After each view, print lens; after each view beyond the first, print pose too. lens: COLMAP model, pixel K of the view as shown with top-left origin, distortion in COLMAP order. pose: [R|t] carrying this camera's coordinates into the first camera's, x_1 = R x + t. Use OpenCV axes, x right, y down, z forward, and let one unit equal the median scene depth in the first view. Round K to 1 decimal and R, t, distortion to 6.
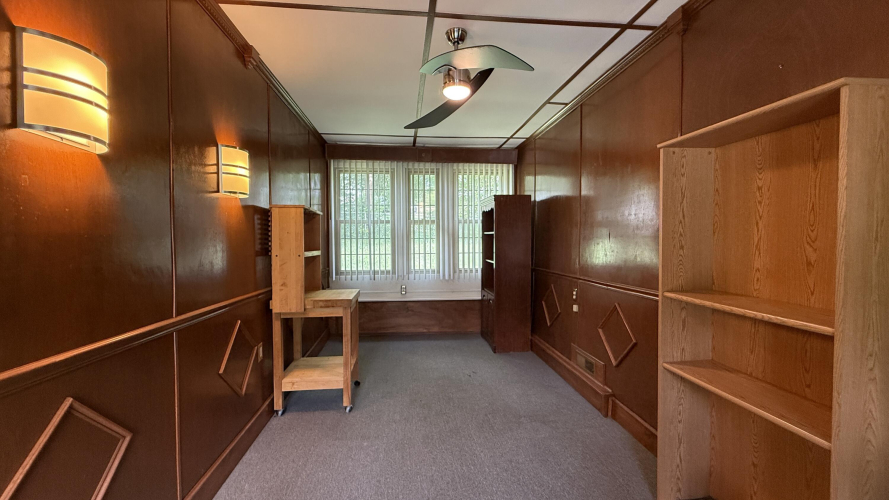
lens RADIAL K [[354.3, 0, 443.0], [0, 354.3, 249.3], [0, 0, 1]] dist [0.007096, 0.000813]
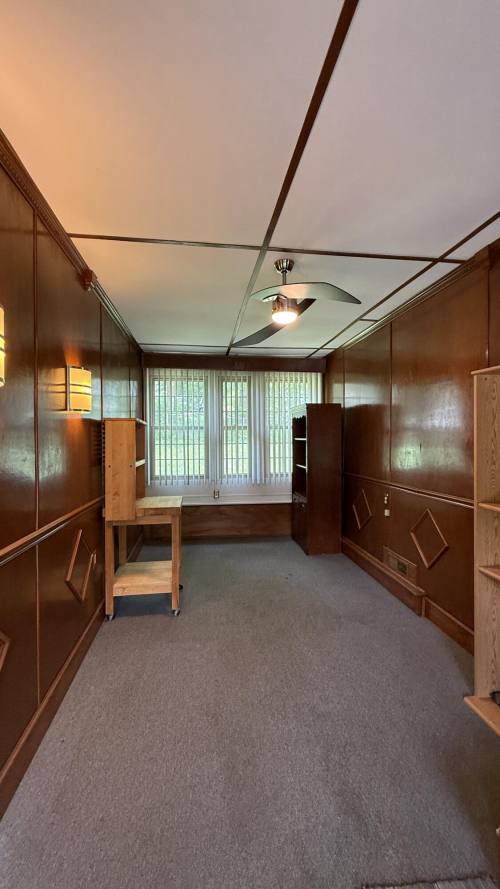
lens RADIAL K [[354.3, 0, 250.5], [0, 354.3, 441.7], [0, 0, 1]] dist [0.007096, 0.000813]
pose [[0.999501, -0.001118, 0.031568, -0.081609], [0.001698, 0.999830, -0.018355, -0.033103], [-0.031542, 0.018399, 0.999333, -0.060555]]
